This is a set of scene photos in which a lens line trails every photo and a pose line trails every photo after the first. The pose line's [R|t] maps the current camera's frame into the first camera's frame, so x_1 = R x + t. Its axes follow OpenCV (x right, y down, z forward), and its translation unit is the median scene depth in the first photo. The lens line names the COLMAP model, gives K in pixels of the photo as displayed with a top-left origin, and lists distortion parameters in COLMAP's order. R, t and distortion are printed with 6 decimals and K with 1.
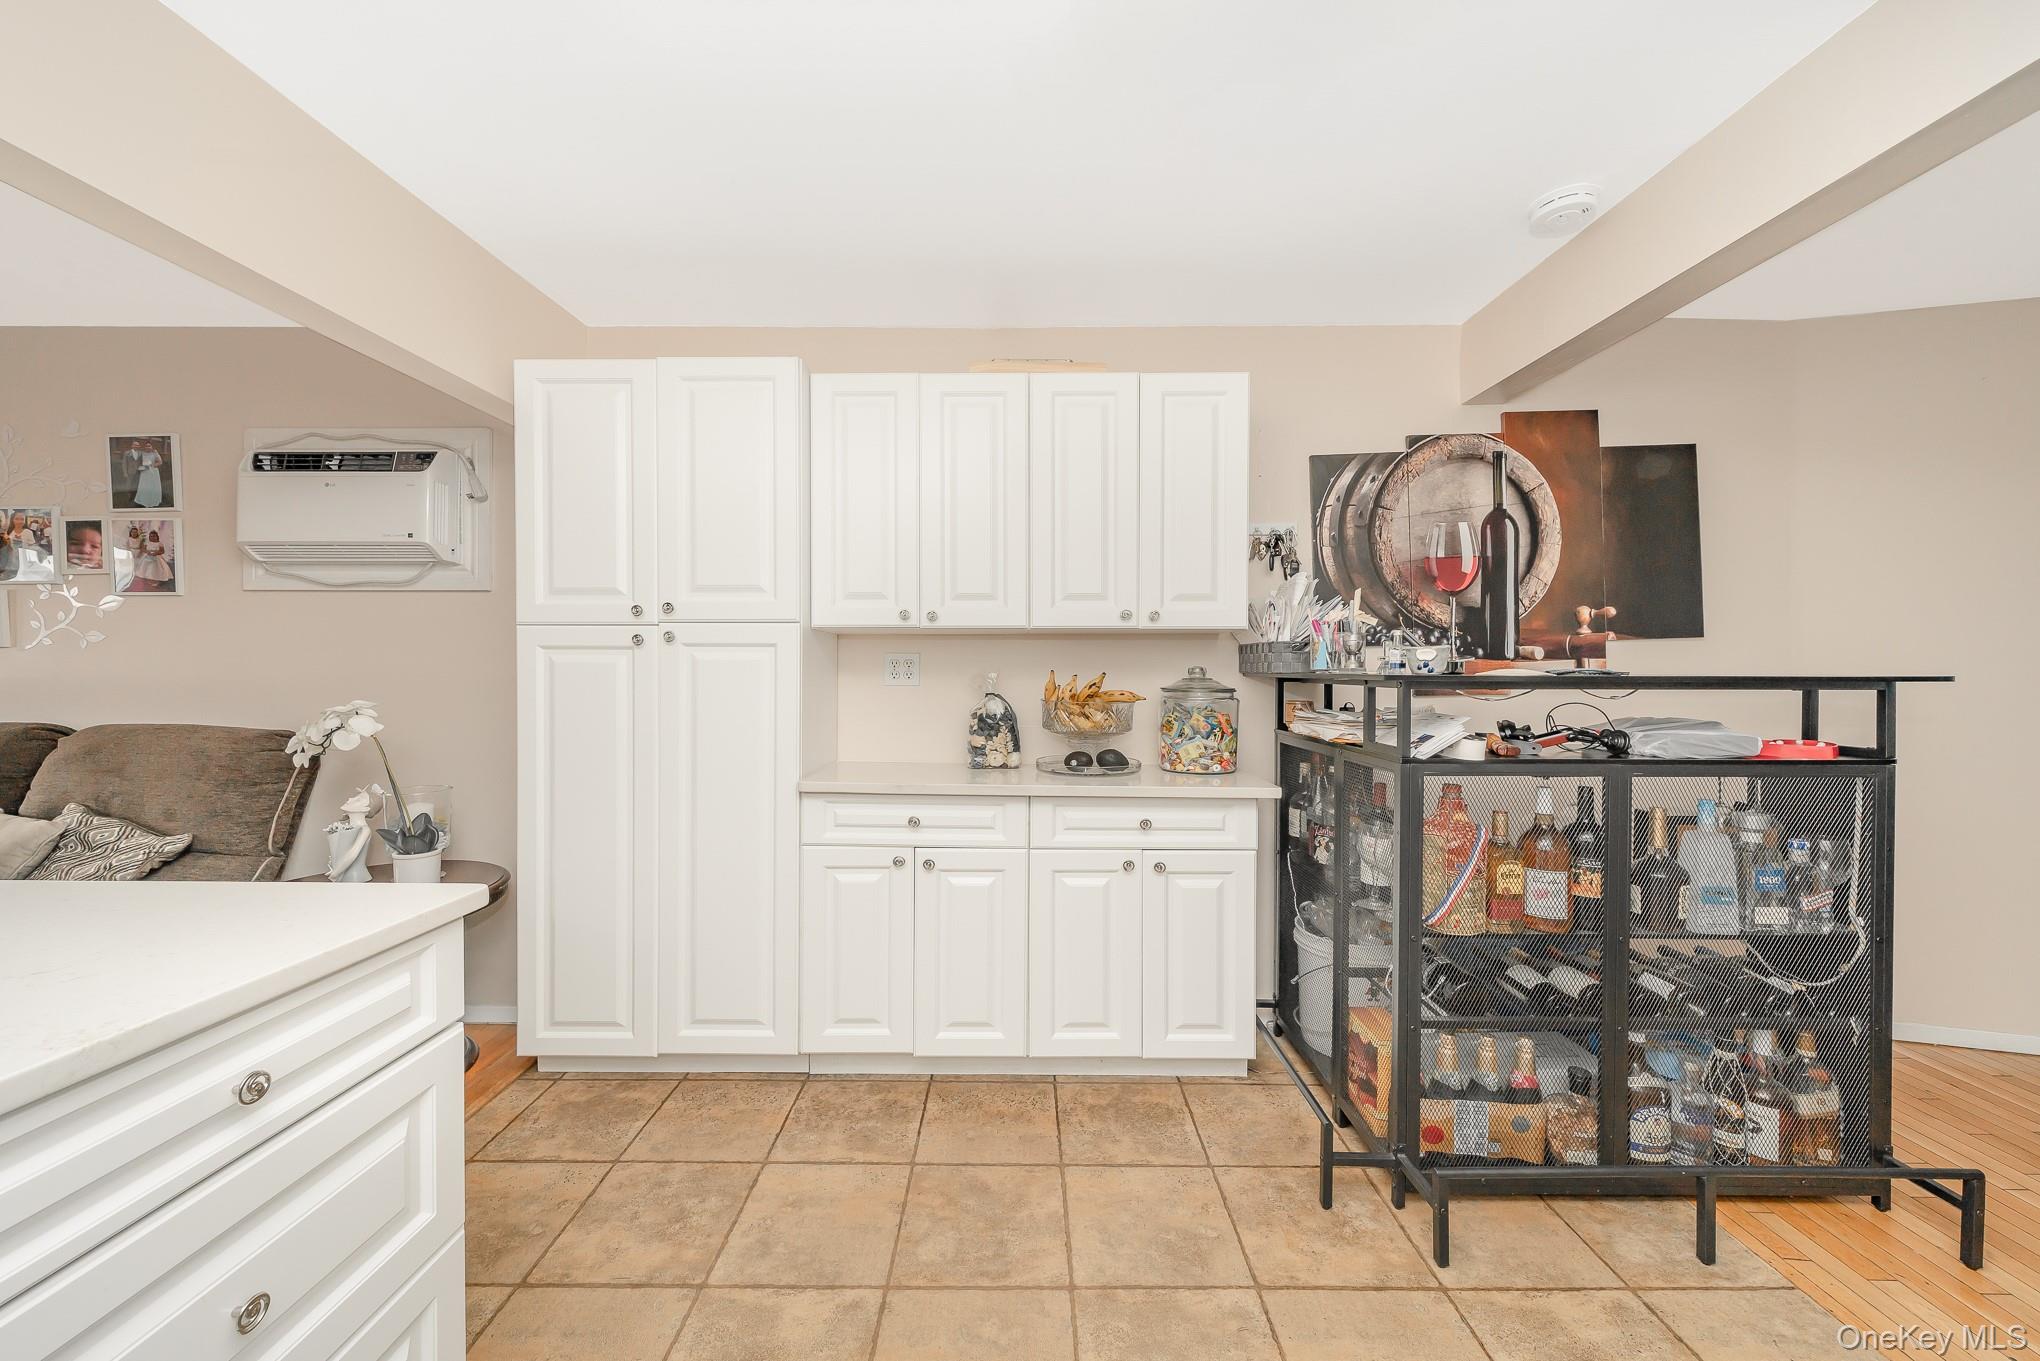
lens RADIAL K [[697.9, 0, 1020.0], [0, 697.9, 680.5], [0, 0, 1]] dist [0.001603, 0.000181]
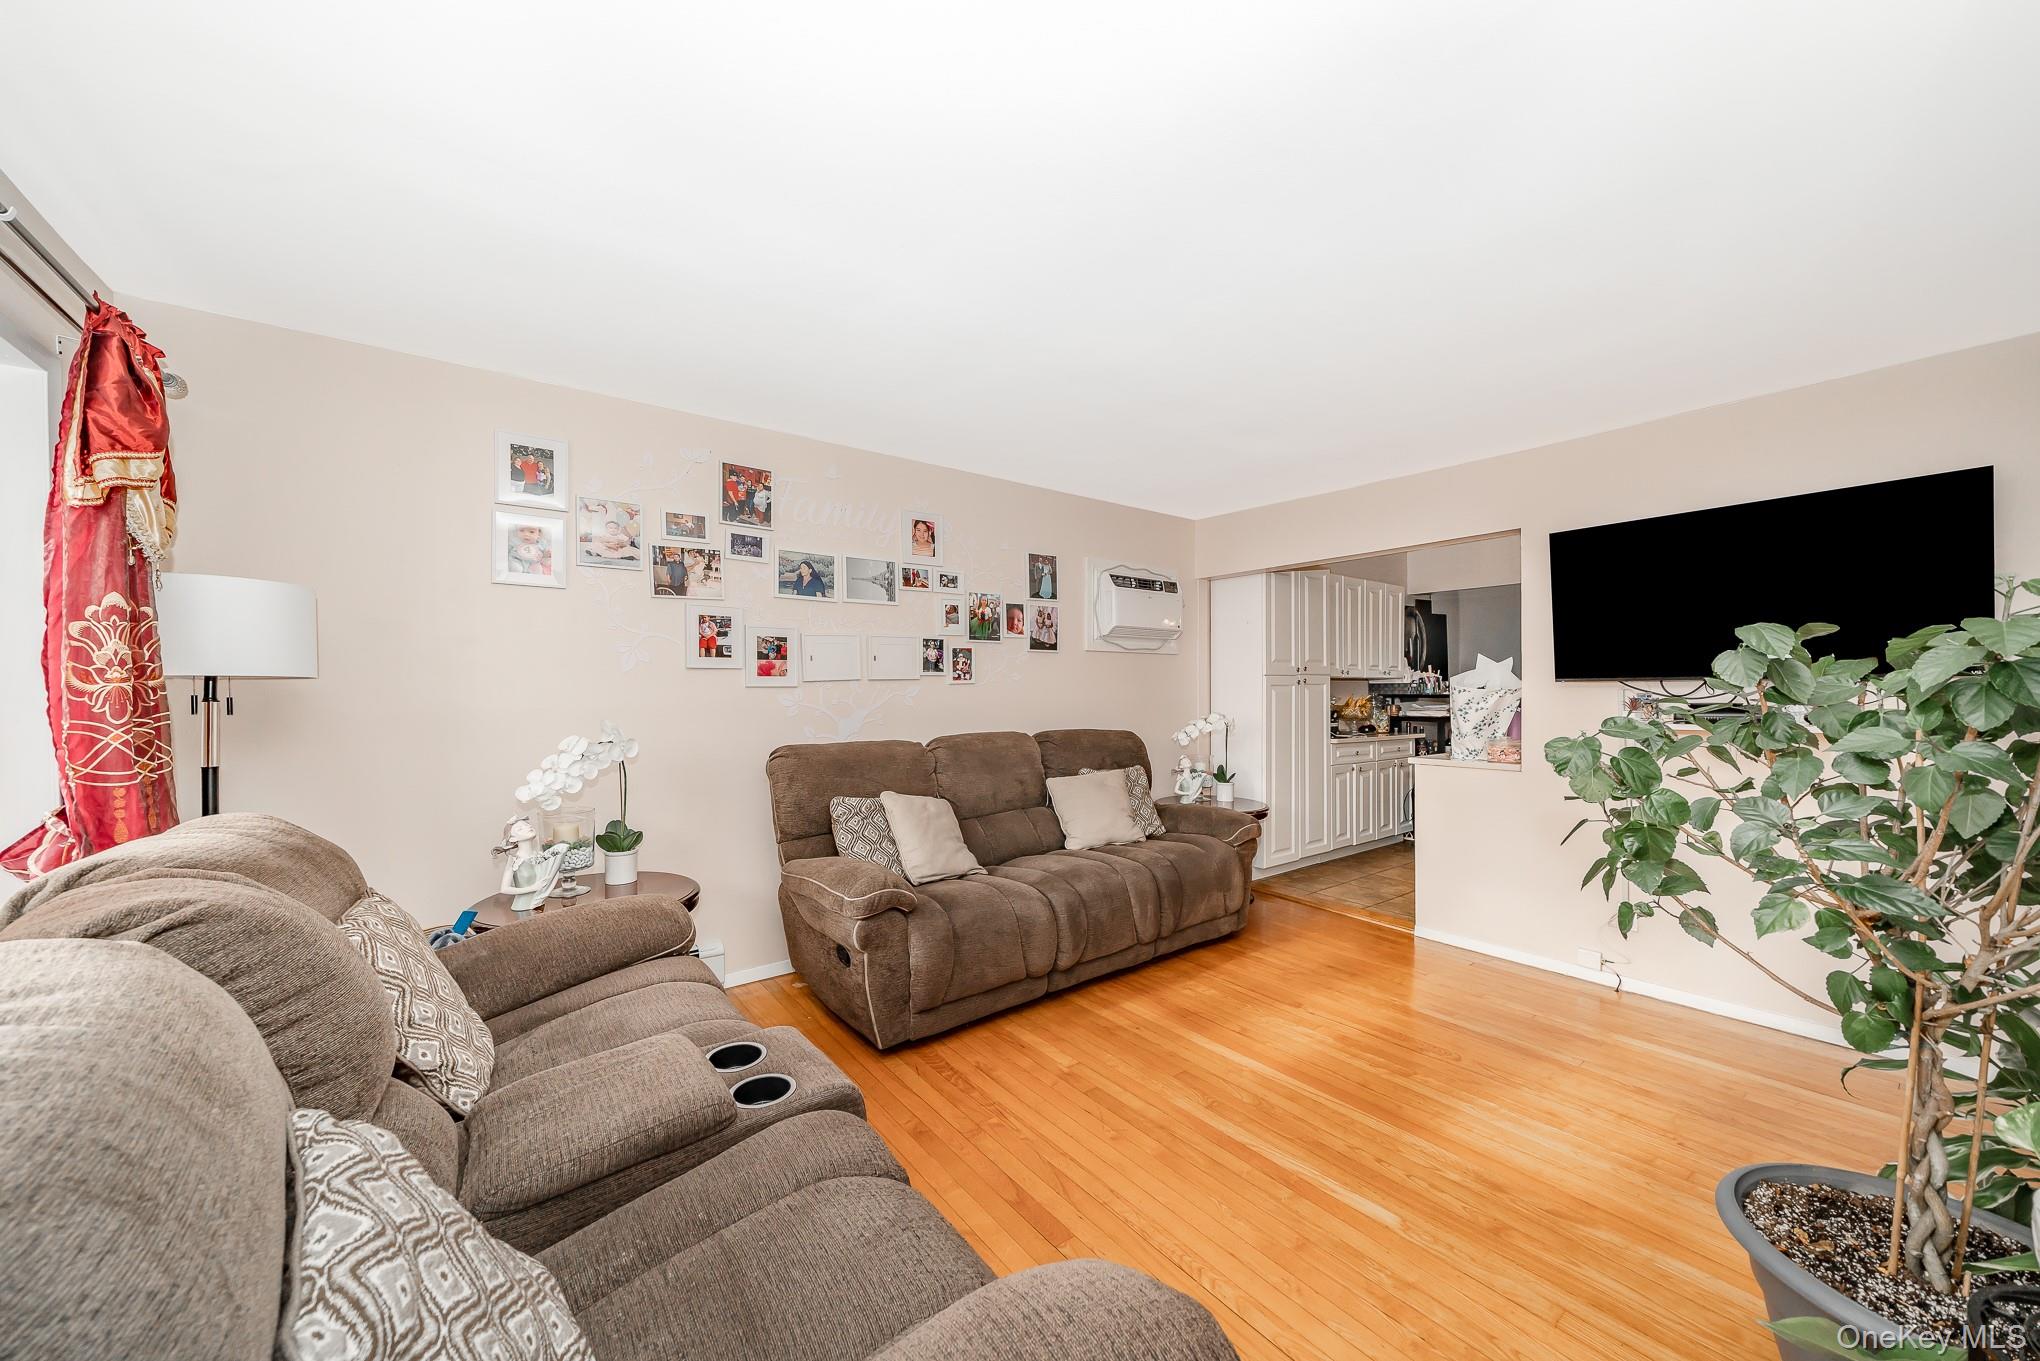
lens RADIAL K [[765.2, 0, 949.0], [0, 765.2, 696.9], [0, 0, 1]] dist [-0.001306, -0.000091]
pose [[0.760568, -0.016513, 0.649048, -3.451716], [0.019126, 0.999812, 0.003024, -0.037786], [-0.648977, 0.010114, 0.760741, -0.276627]]
